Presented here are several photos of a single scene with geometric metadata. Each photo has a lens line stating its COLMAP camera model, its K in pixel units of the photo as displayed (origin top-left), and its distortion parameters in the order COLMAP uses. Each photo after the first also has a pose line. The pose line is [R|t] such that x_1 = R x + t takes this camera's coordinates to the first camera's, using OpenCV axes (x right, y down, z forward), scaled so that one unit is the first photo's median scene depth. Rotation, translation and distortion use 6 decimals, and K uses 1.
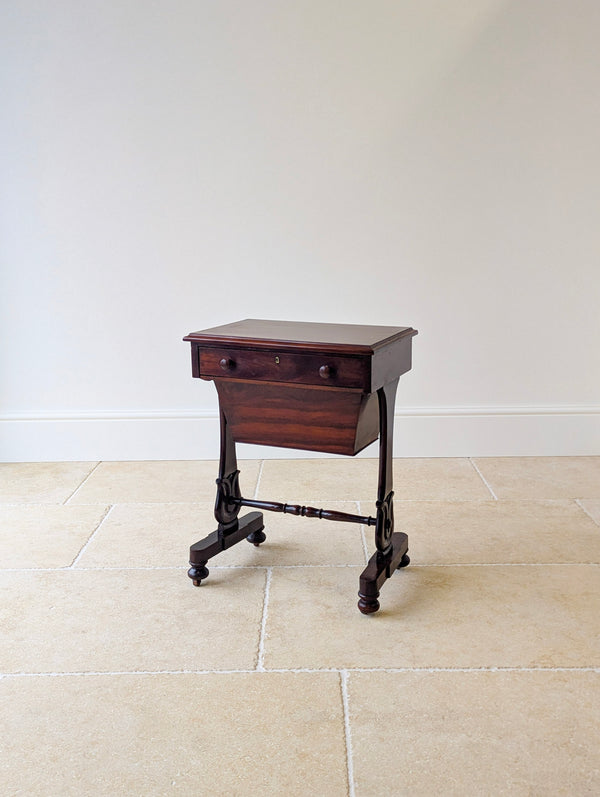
lens RADIAL K [[839.7, 0, 296.7], [0, 839.7, 399.1], [0, 0, 1]] dist [0.027510, 0.016237]
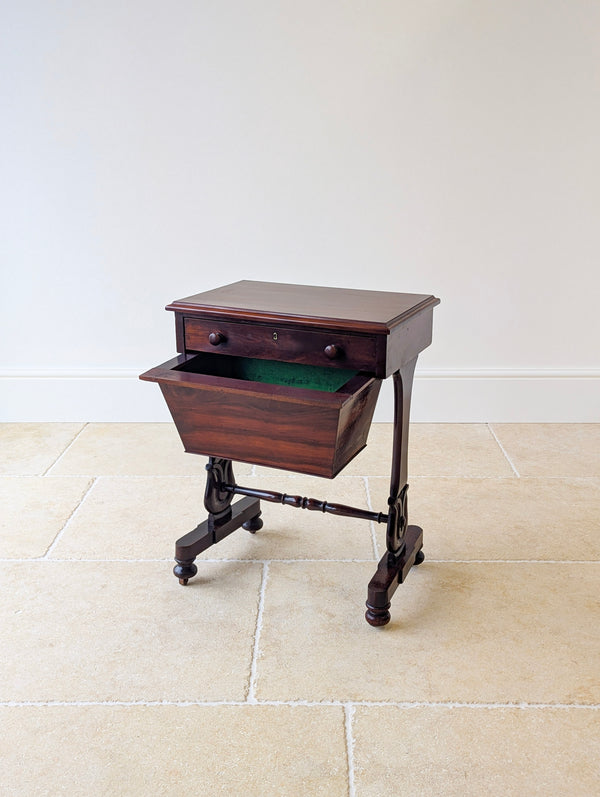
lens RADIAL K [[833.3, 0, 300.8], [0, 833.3, 394.5], [0, 0, 1]] dist [0.029090, 0.003432]
pose [[0.999942, 0.010460, -0.002743, 0.005422], [-0.010214, 0.996877, 0.078311, -0.051368], [0.003553, -0.078278, 0.996925, 0.148676]]
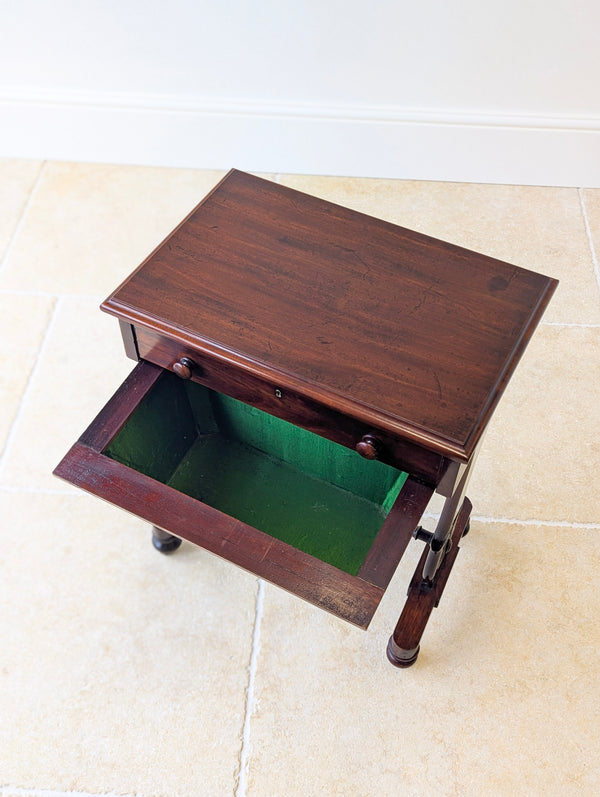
lens RADIAL K [[839.7, 0, 296.5], [0, 839.7, 407.0], [0, 0, 1]] dist [0.027146, 0.020705]
pose [[0.998199, 0.057111, -0.018349, -0.001787], [-0.033145, 0.780060, 0.624826, -0.348333], [0.049997, -0.623092, 0.780549, 0.560170]]
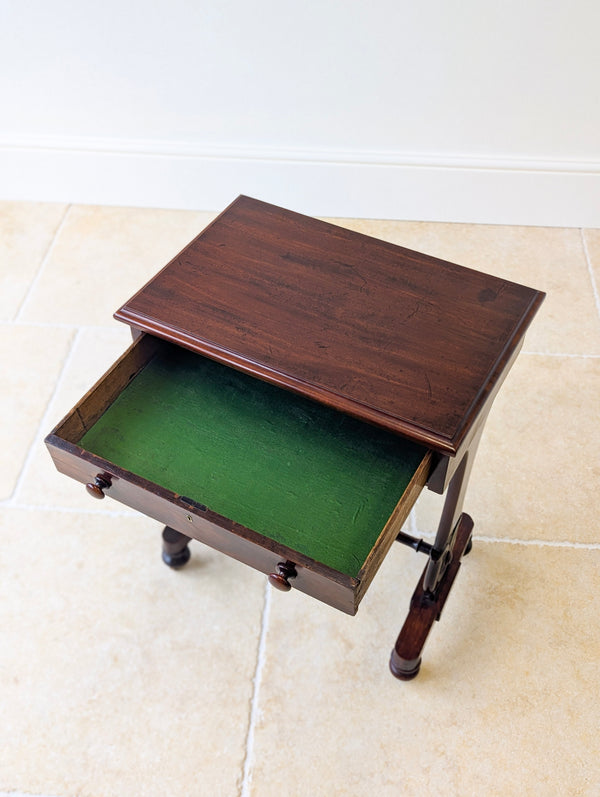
lens RADIAL K [[839.7, 0, 296.7], [0, 839.7, 399.1], [0, 0, 1]] dist [0.027510, 0.016237]
pose [[0.997158, 0.058973, -0.046880, 0.013944], [-0.022348, 0.825817, 0.563495, -0.338596], [0.071946, -0.560846, 0.824788, 0.517840]]
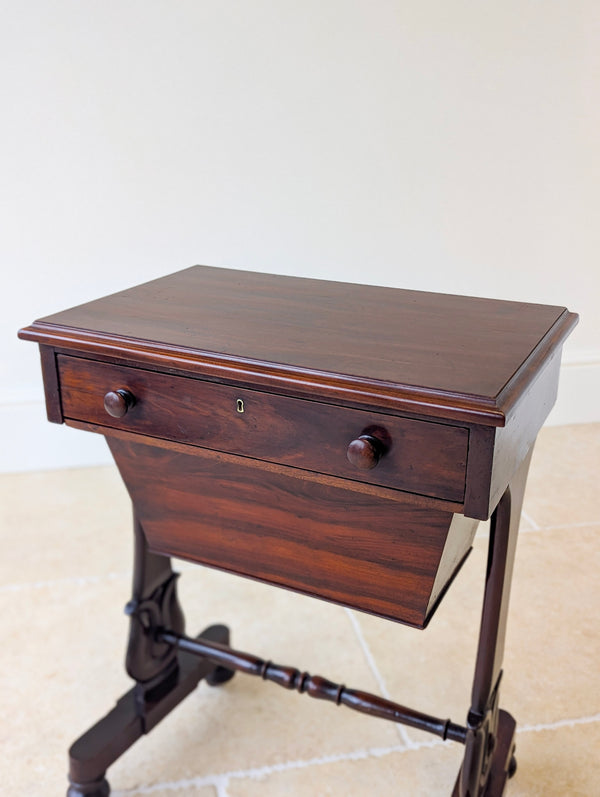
lens RADIAL K [[839.7, 0, 296.7], [0, 839.7, 399.1], [0, 0, 1]] dist [0.027510, 0.016237]
pose [[0.999608, 0.020066, -0.019536, 0.010360], [-0.017066, 0.989551, 0.143168, -0.100938], [0.022205, -0.142779, 0.989506, 0.584751]]
